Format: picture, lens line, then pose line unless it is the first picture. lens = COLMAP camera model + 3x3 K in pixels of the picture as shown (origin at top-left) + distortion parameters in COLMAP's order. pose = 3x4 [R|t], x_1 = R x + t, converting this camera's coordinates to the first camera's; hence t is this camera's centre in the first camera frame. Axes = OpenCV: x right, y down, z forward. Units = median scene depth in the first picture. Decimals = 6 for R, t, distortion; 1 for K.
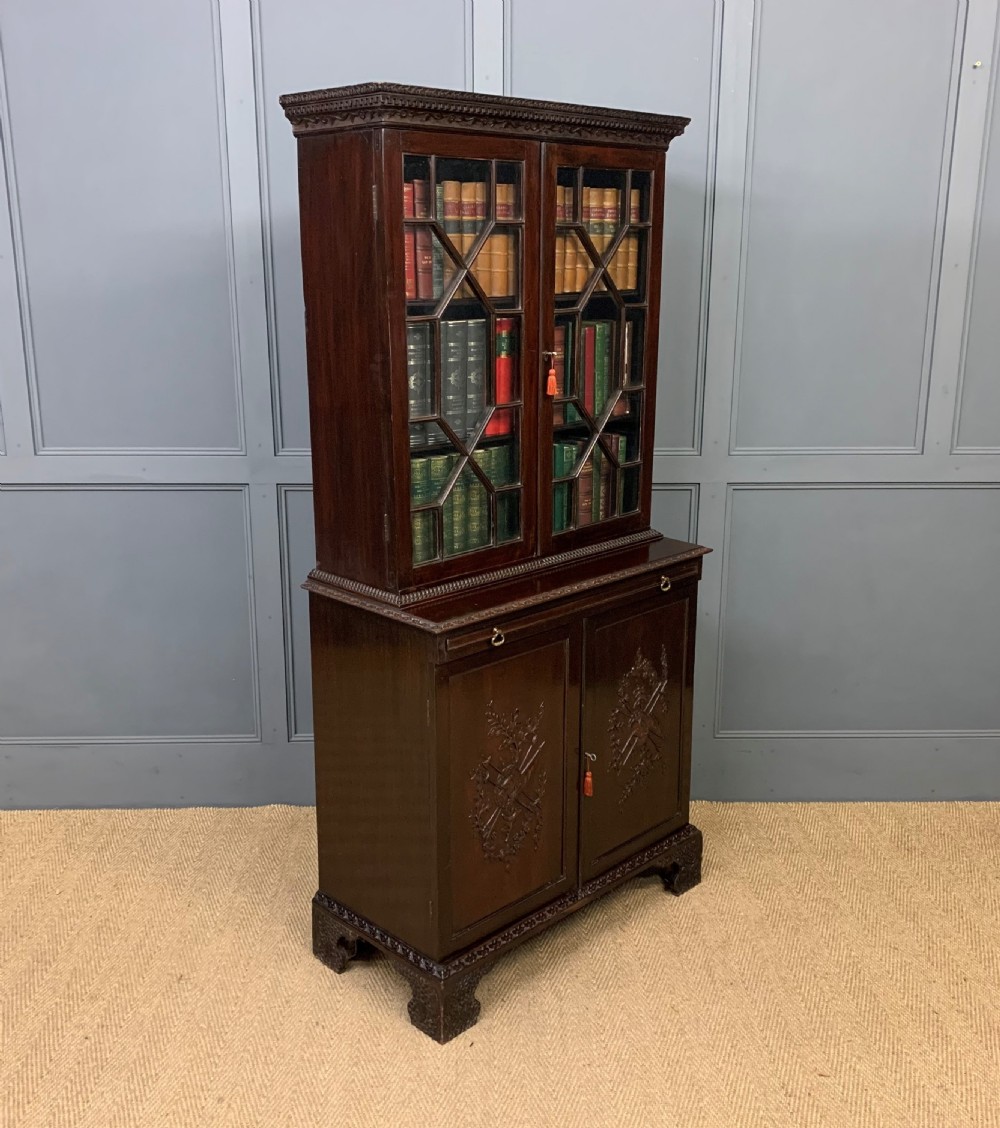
lens RADIAL K [[1136.9, 0, 502.8], [0, 1136.9, 532.2], [0, 0, 1]] dist [0.011737, -0.008437]
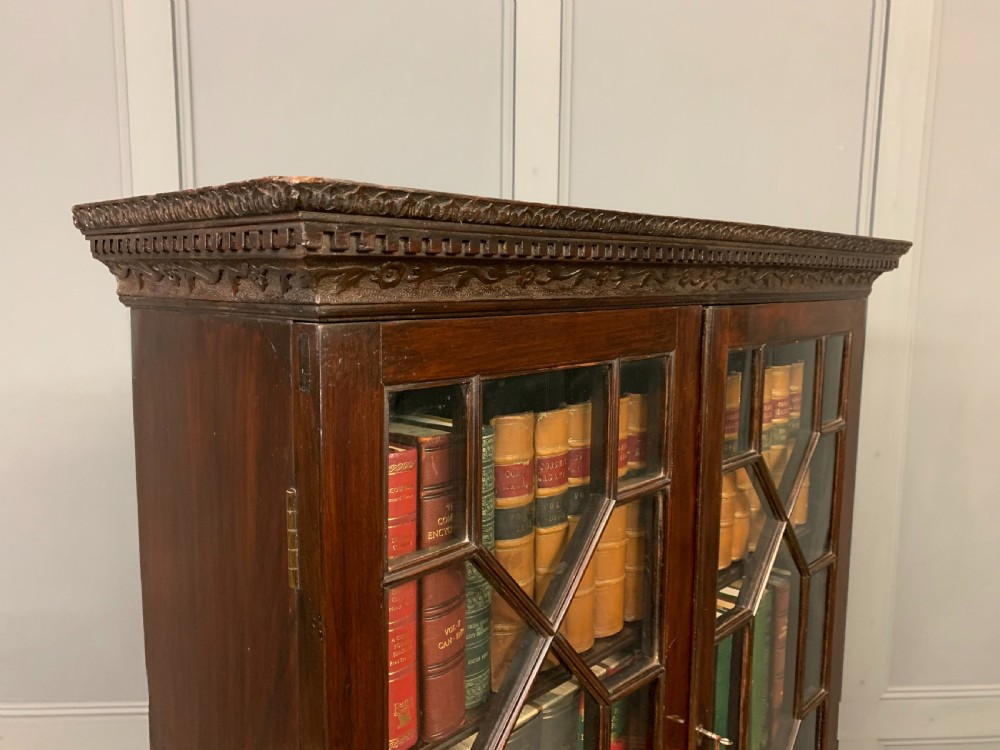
lens RADIAL K [[766.5, 0, 504.3], [0, 766.5, 375.1], [0, 0, 1]] dist [0.024032, -0.009266]
pose [[0.999802, 0.009411, 0.017556, -0.053823], [-0.007212, 0.992583, -0.121359, -0.287789], [-0.018568, 0.121208, 0.992453, 0.724797]]
